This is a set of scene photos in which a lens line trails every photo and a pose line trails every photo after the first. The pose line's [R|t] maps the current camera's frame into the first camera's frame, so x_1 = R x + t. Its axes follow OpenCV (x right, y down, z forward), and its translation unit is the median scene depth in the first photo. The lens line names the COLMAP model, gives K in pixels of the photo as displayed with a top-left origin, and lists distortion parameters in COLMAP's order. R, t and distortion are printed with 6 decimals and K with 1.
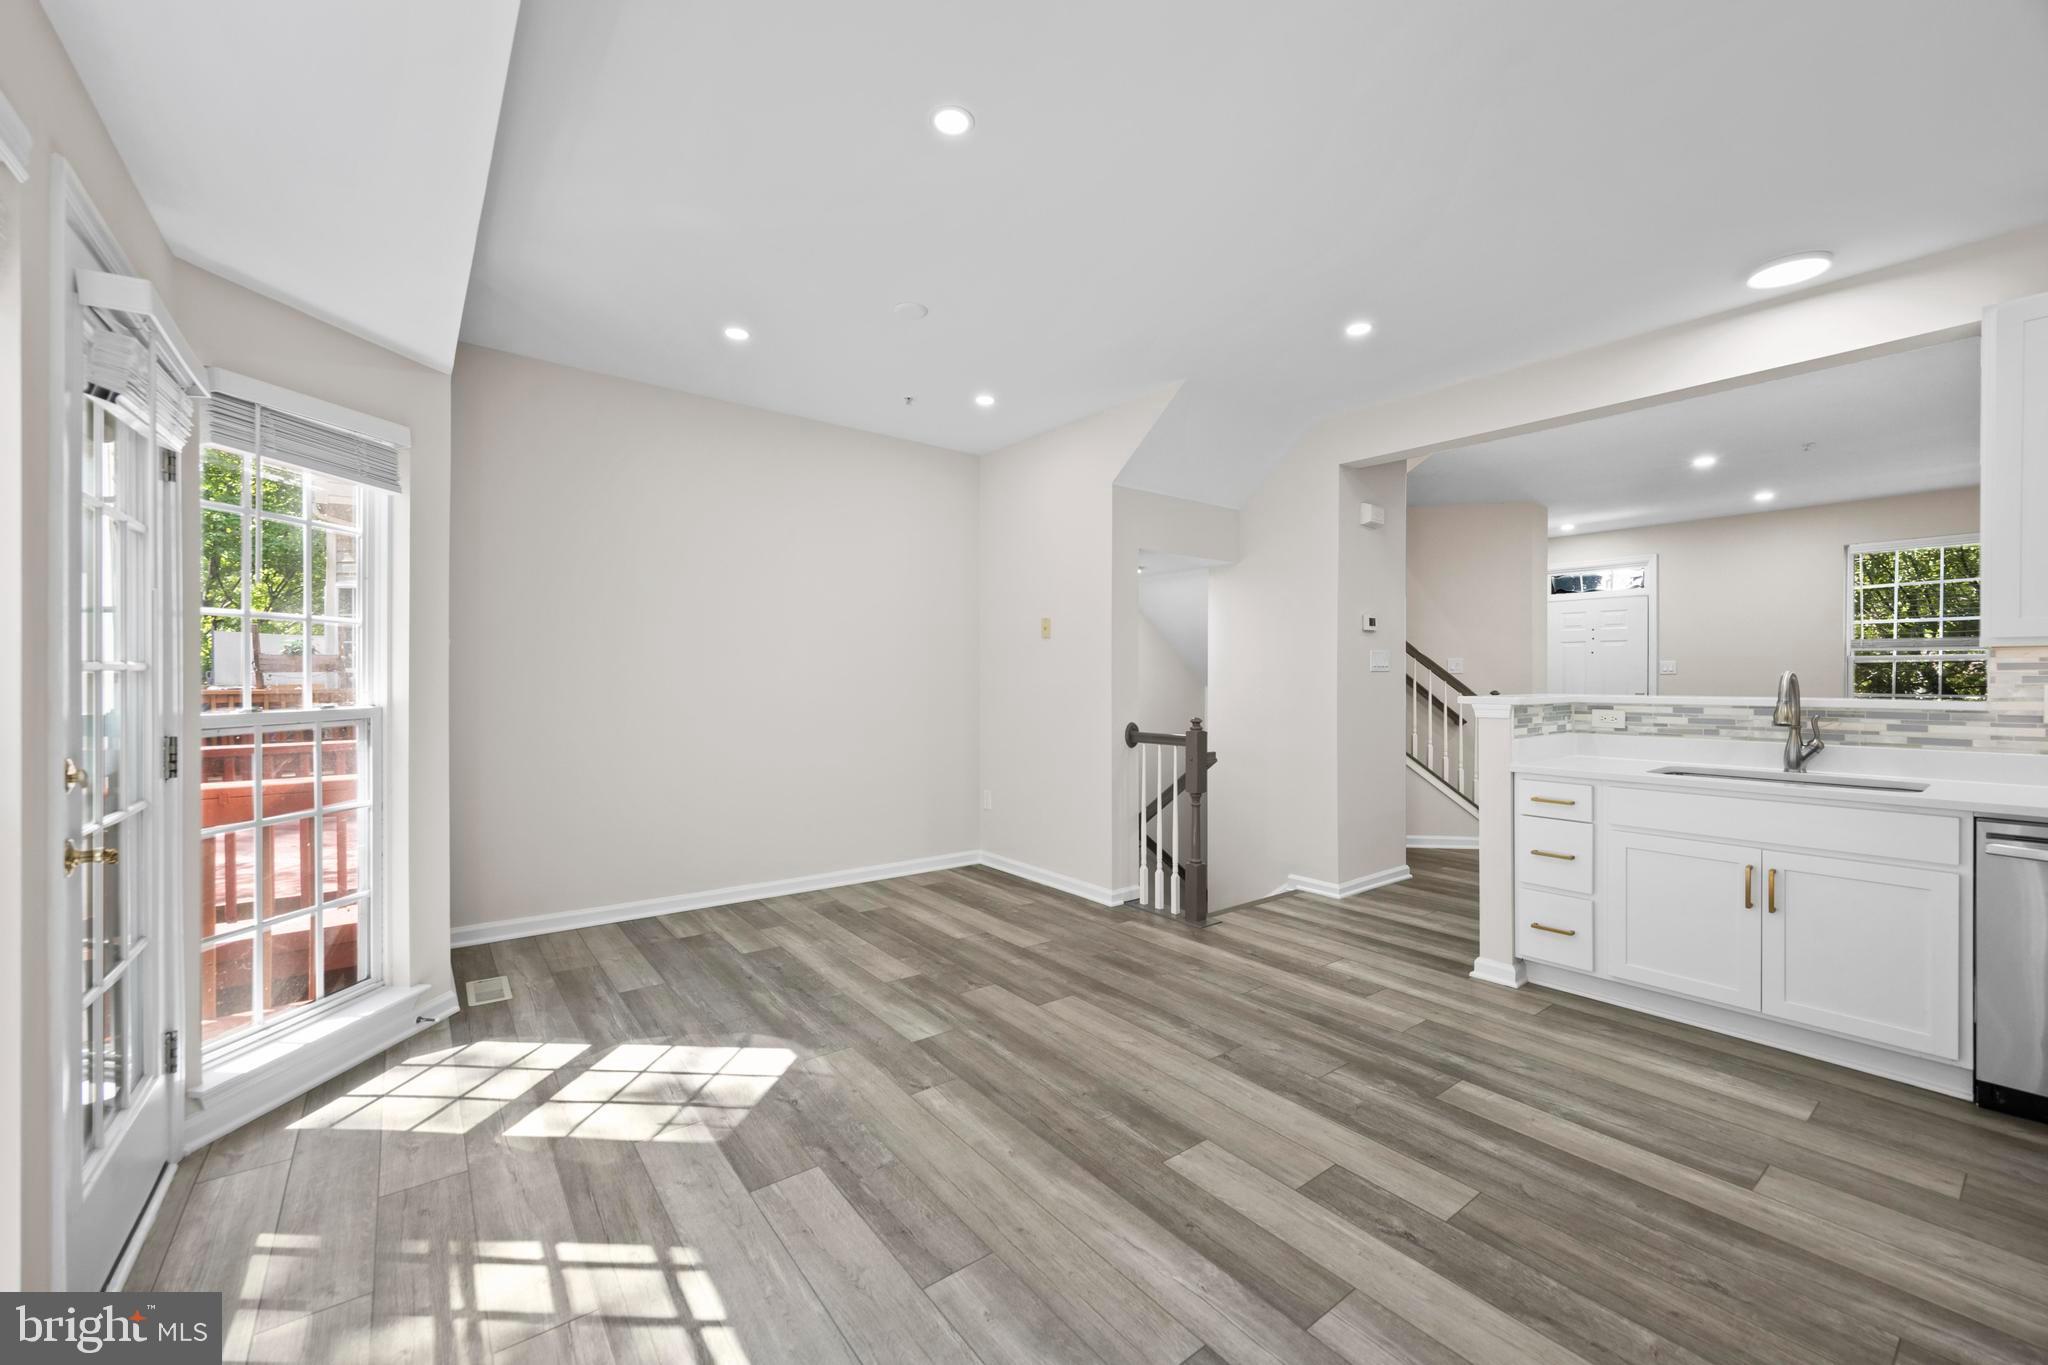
lens RADIAL K [[816.9, 0, 1029.3], [0, 816.9, 683.0], [0, 0, 1]] dist [0.001438, -0.000906]
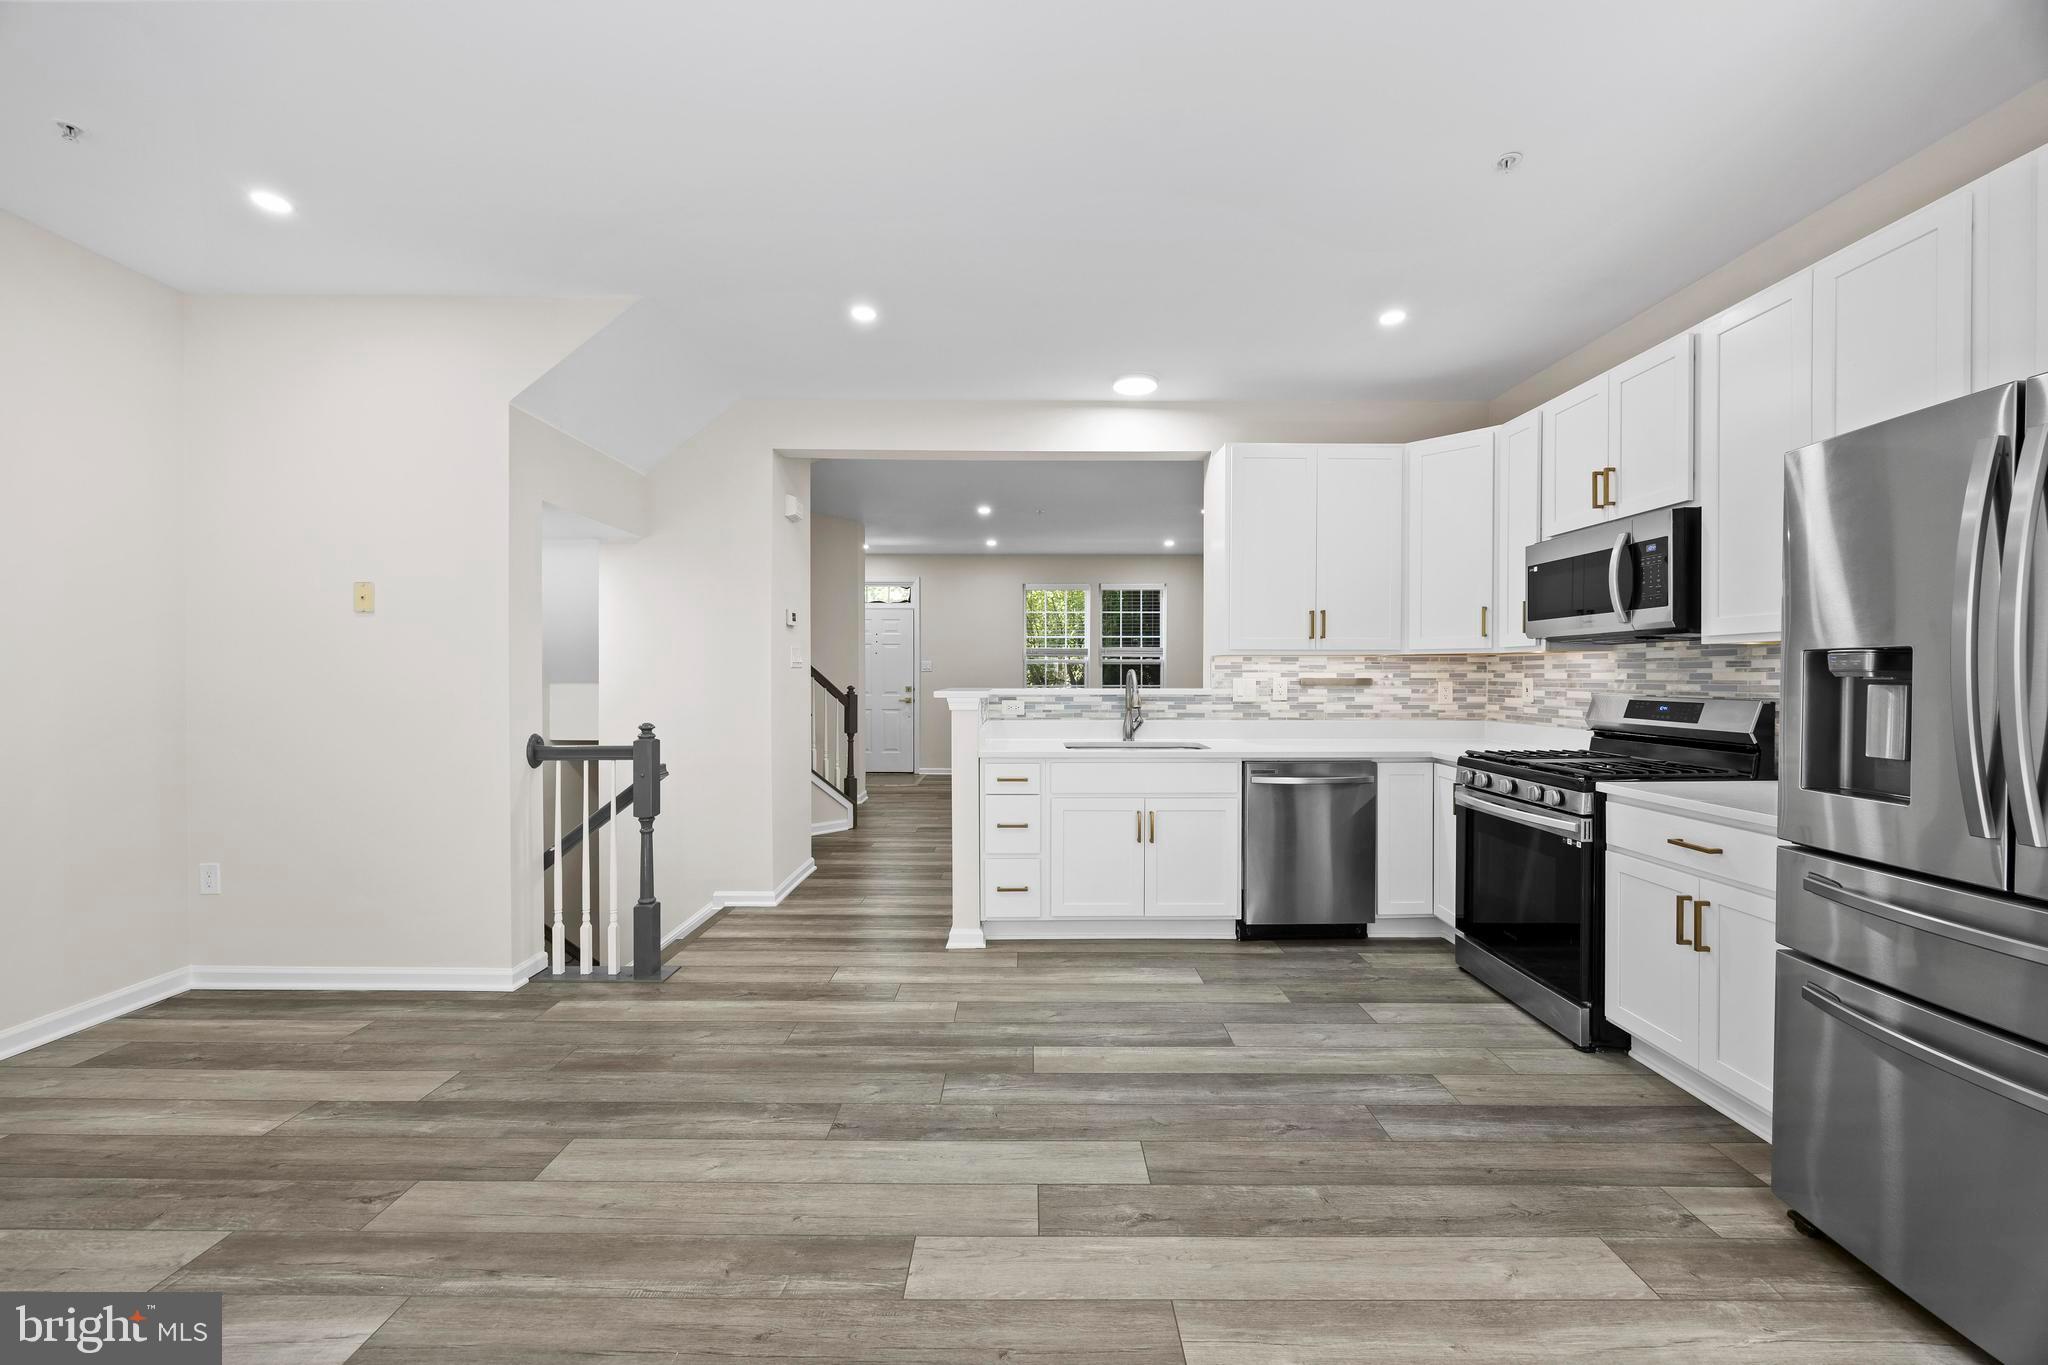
lens RADIAL K [[778.7, 0, 1034.8], [0, 778.7, 684.9], [0, 0, 1]] dist [-0.007085, 0.000610]
pose [[0.604525, -0.011340, 0.796506, -0.228019], [0.004918, 0.999933, 0.010504, -0.002711], [-0.796571, -0.002432, 0.604540, 0.303992]]
